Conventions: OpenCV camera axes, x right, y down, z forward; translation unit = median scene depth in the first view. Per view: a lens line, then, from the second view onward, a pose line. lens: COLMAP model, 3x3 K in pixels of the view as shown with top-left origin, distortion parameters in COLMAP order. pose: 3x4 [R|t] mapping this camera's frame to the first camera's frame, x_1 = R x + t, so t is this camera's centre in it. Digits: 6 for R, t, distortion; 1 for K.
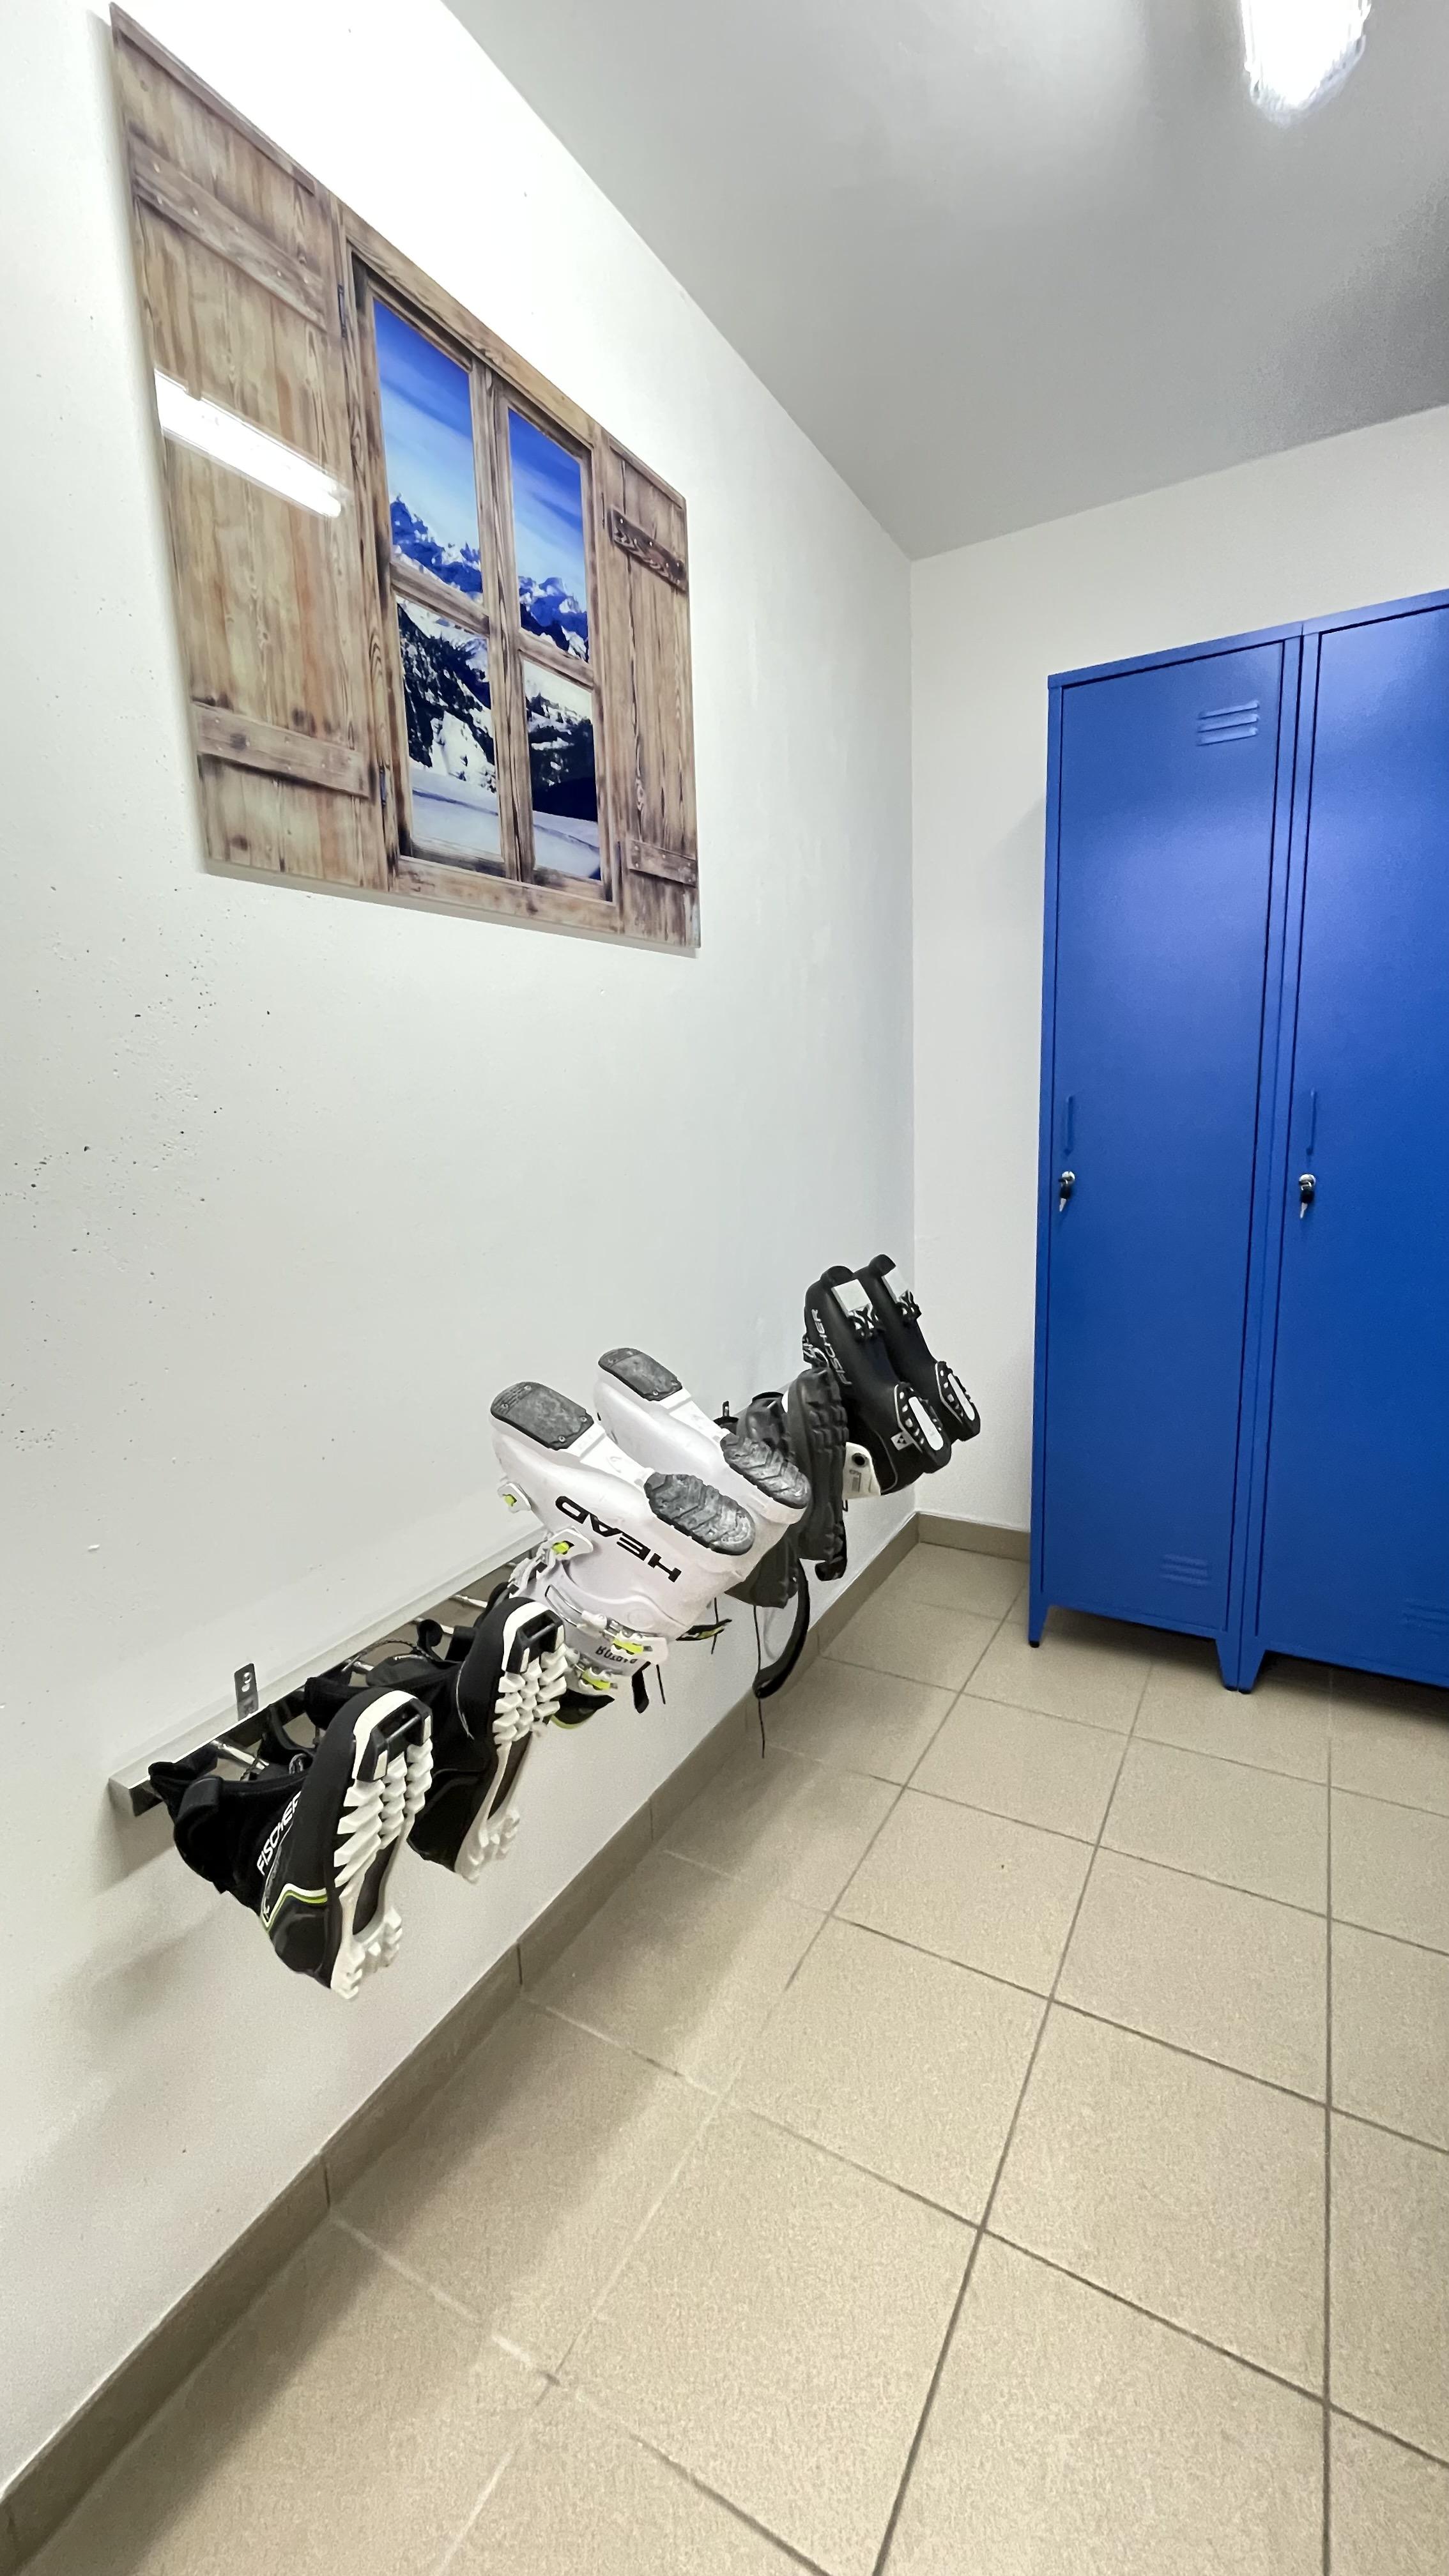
lens RADIAL K [[1039.3, 0, 724.5], [0, 1039.3, 1288.0], [0, 0, 1]] dist [-0.002051, -0.000209]
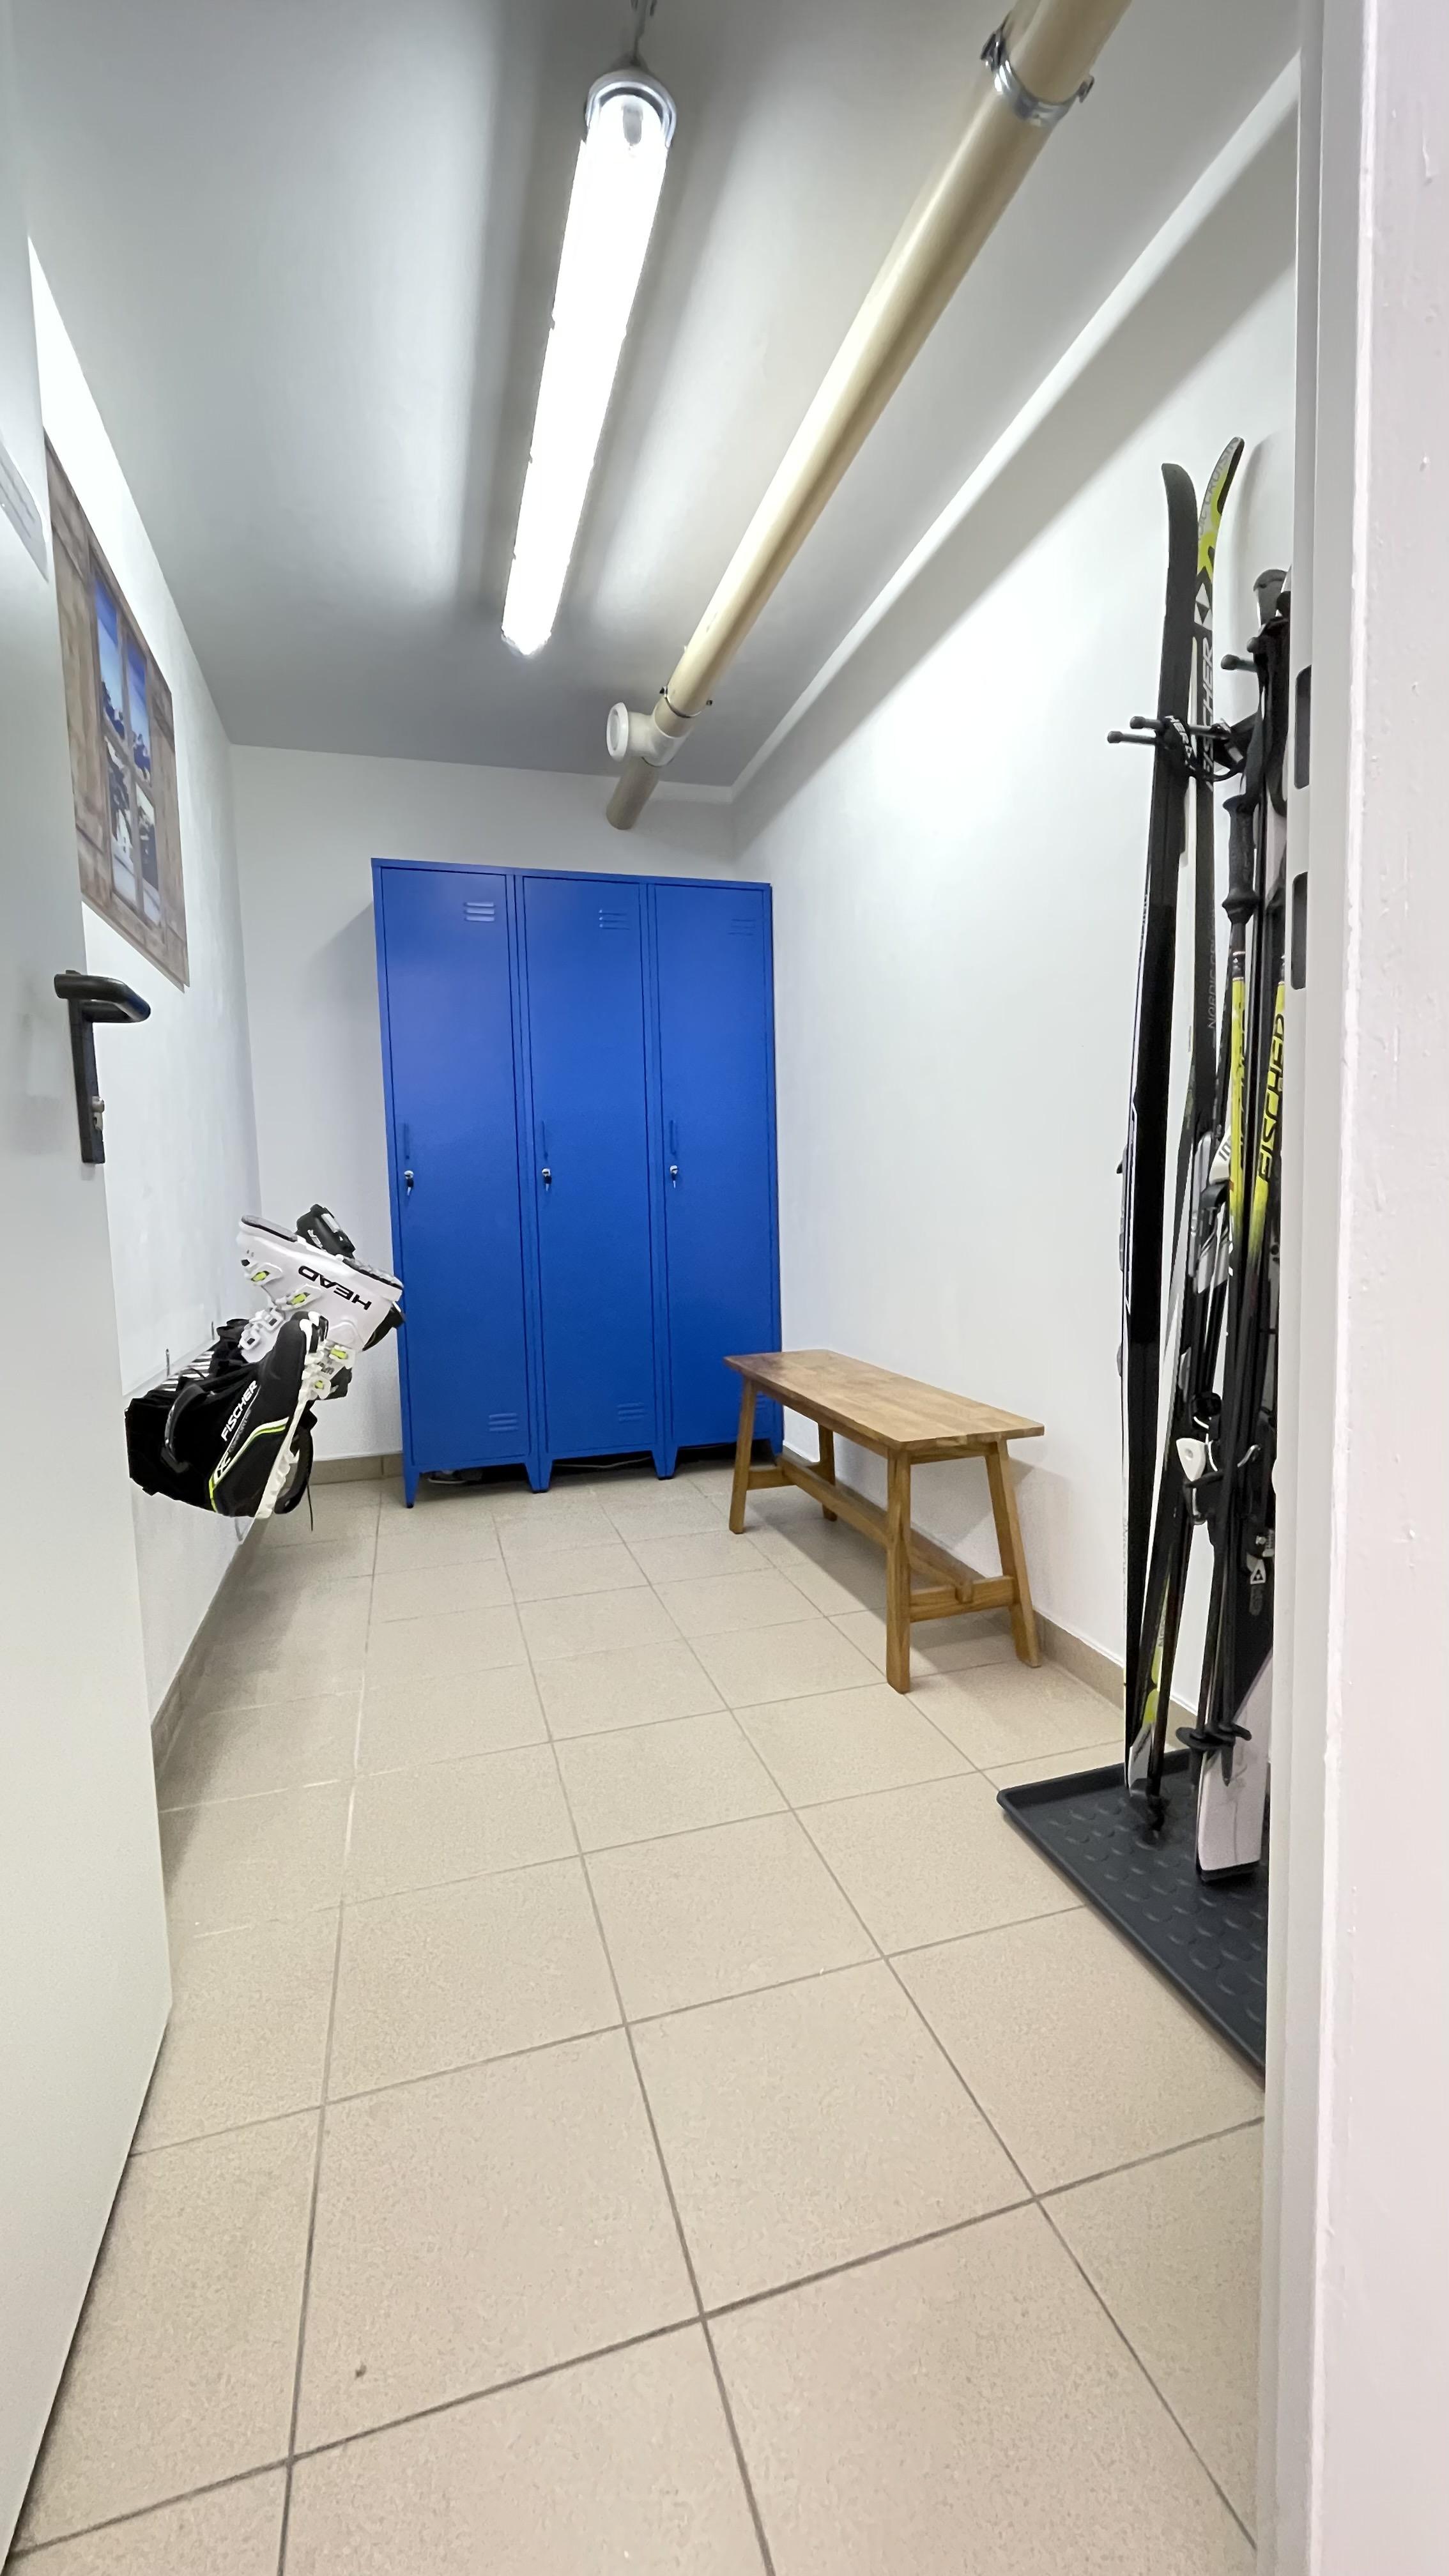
lens RADIAL K [[1039.3, 0, 724.5], [0, 1039.3, 1288.0], [0, 0, 1]] dist [-0.002051, -0.000209]
pose [[0.688915, -0.047513, 0.723284, -0.805207], [0.135491, 0.988703, -0.064104, 0.382437], [-0.712067, 0.142161, 0.687569, -0.621114]]
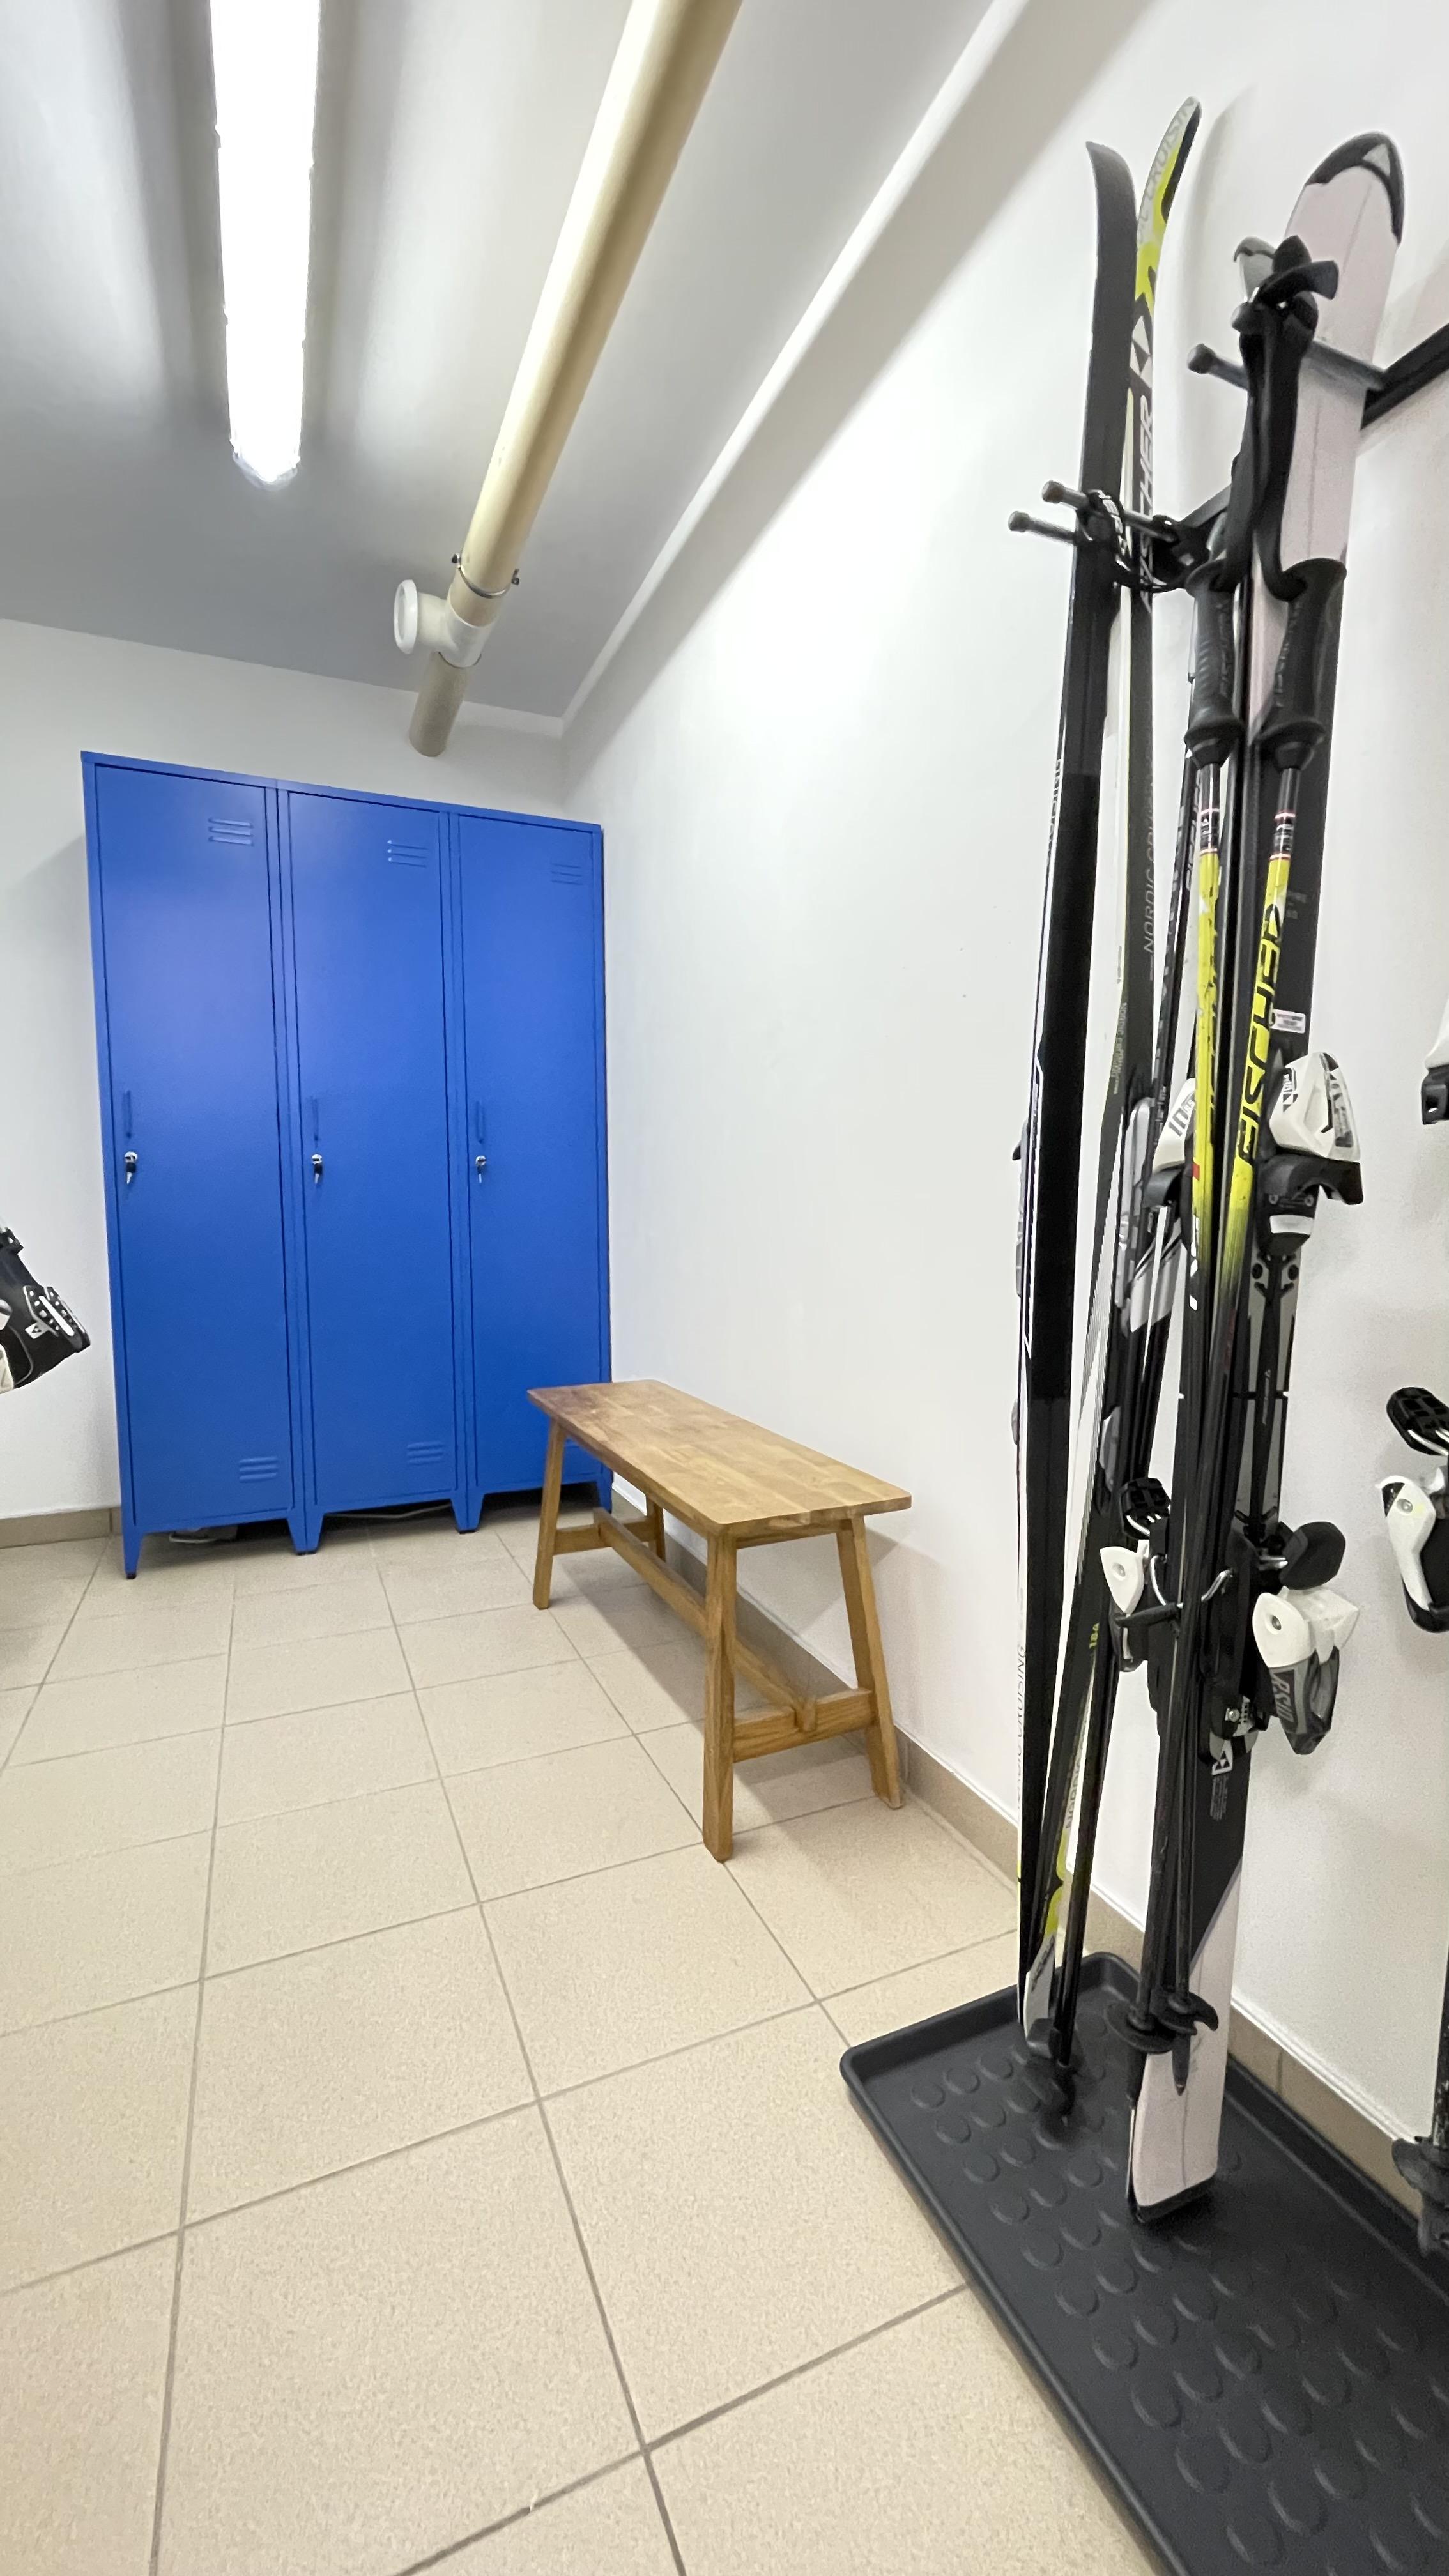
lens RADIAL K [[1039.3, 0, 724.5], [0, 1039.3, 1288.0], [0, 0, 1]] dist [-0.002051, -0.000209]
pose [[0.597480, -0.035270, 0.801108, -0.398091], [0.133083, 0.989539, -0.055690, 0.353225], [-0.790763, 0.139888, 0.595924, -0.418818]]
